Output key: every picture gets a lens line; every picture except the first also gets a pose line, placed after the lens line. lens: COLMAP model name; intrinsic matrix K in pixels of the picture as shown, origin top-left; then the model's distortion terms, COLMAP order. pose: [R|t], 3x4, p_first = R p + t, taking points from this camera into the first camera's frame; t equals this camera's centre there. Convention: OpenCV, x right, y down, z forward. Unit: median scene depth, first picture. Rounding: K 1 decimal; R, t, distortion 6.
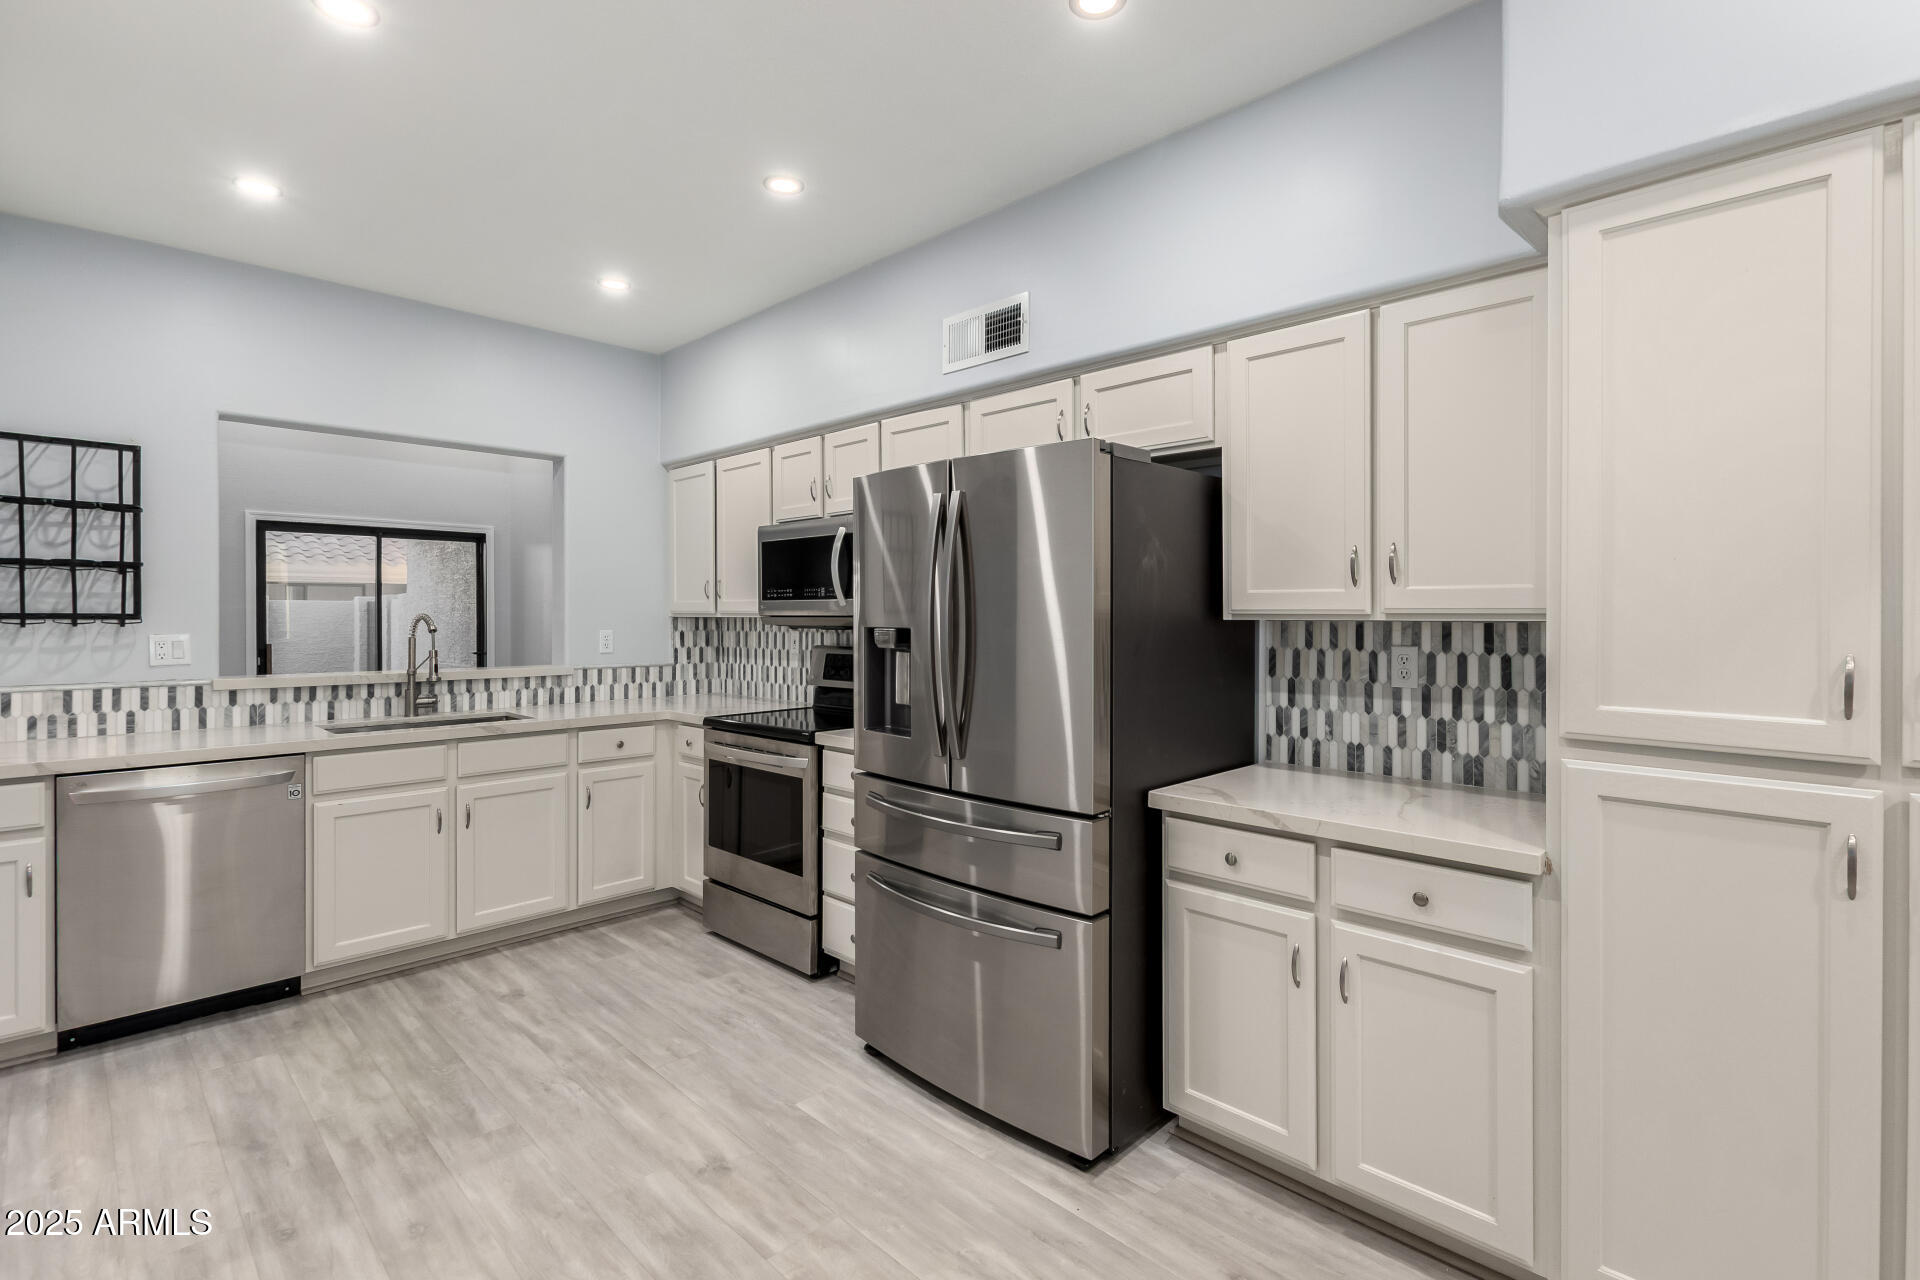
lens RADIAL K [[928.3, 0, 961.9], [0, 928.3, 621.2], [0, 0, 1]] dist [0.005412, 0.000450]
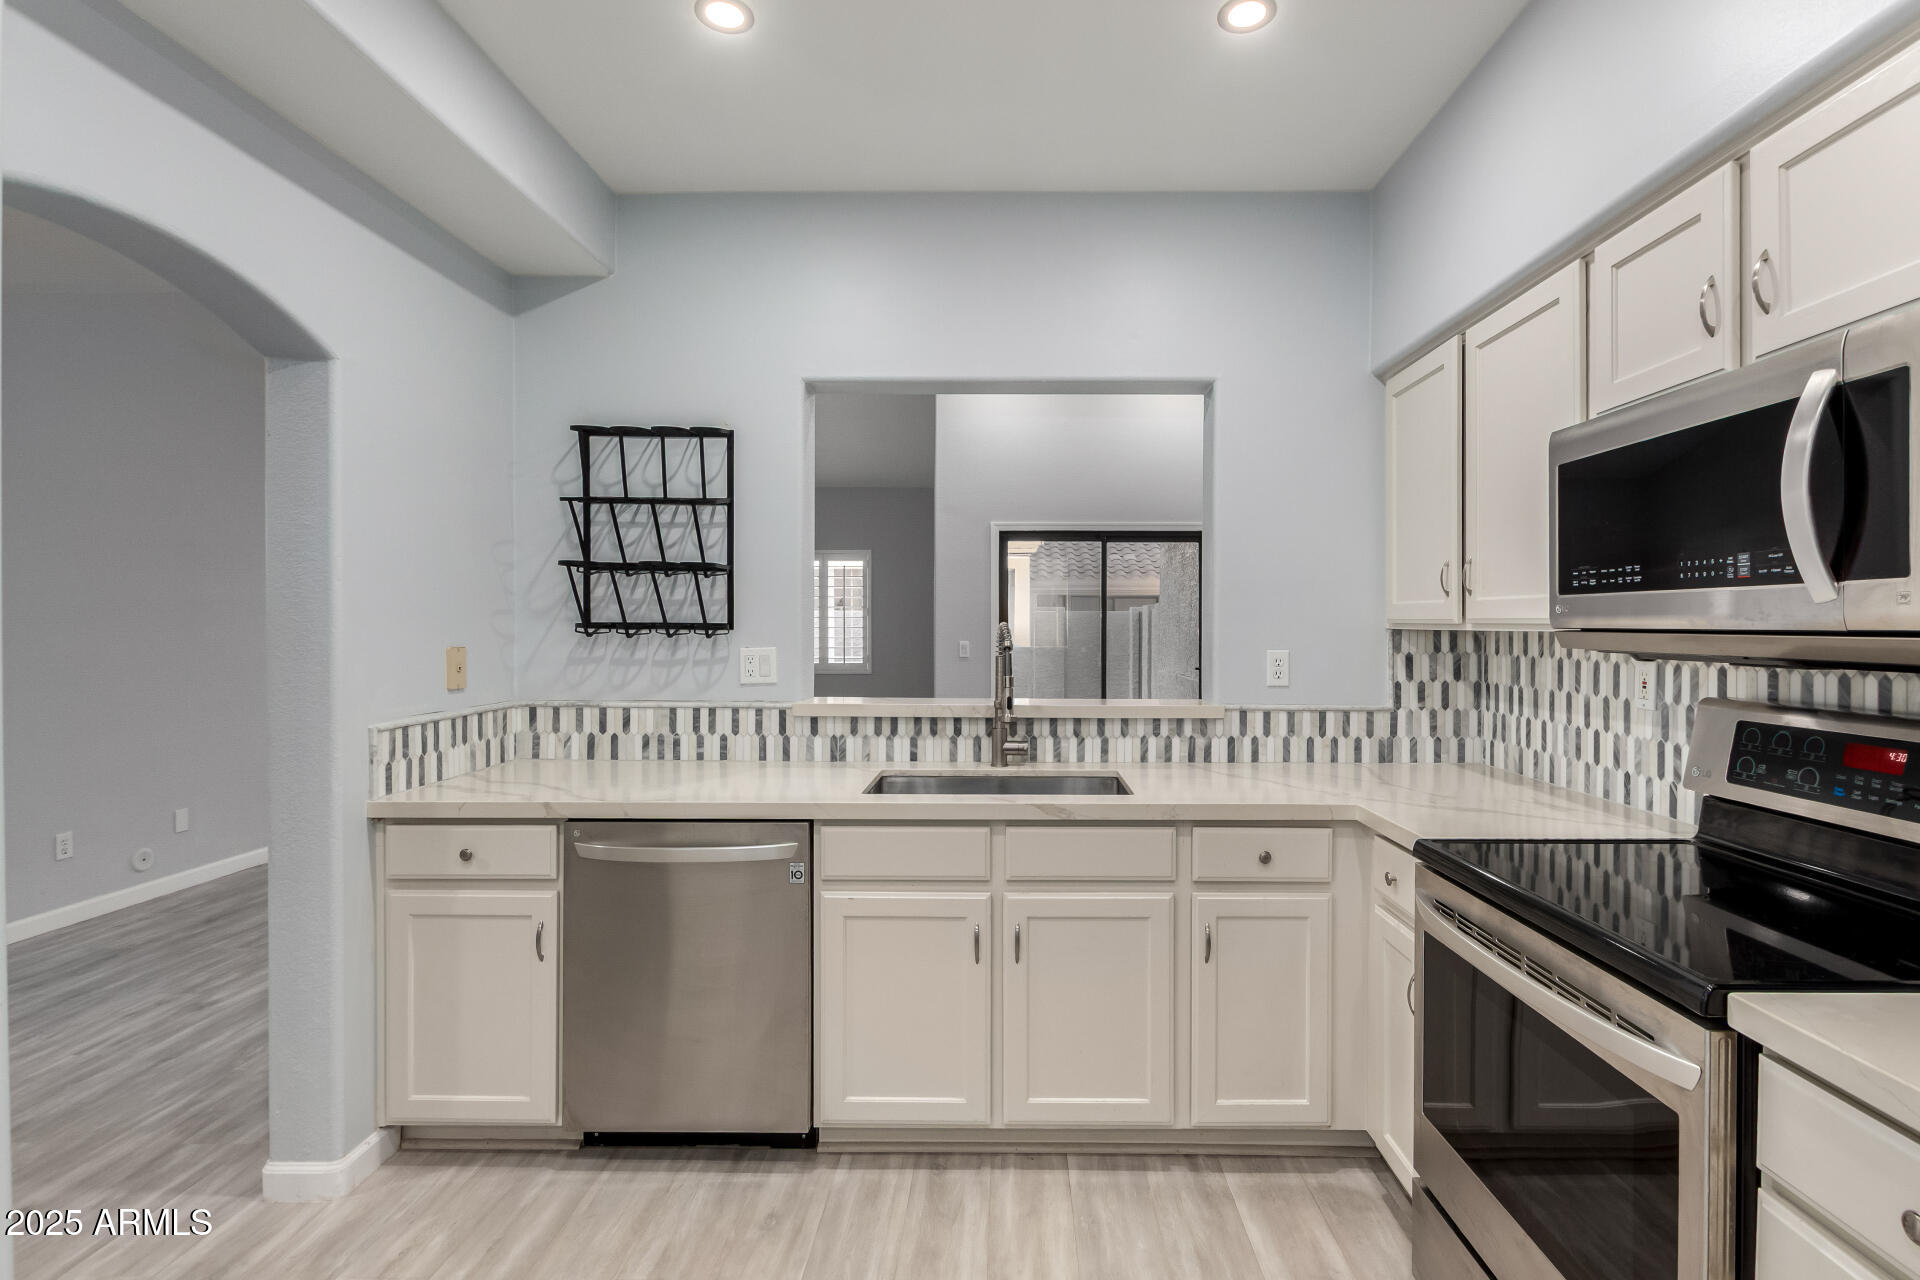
lens RADIAL K [[928.3, 0, 975.5], [0, 928.3, 629.5], [0, 0, 1]] dist [0.005412, 0.000450]
pose [[0.700550, 0.006001, -0.713578, -0.092202], [-0.006985, 0.999974, 0.001551, -0.004646], [0.713569, 0.003898, 0.700574, 0.487577]]
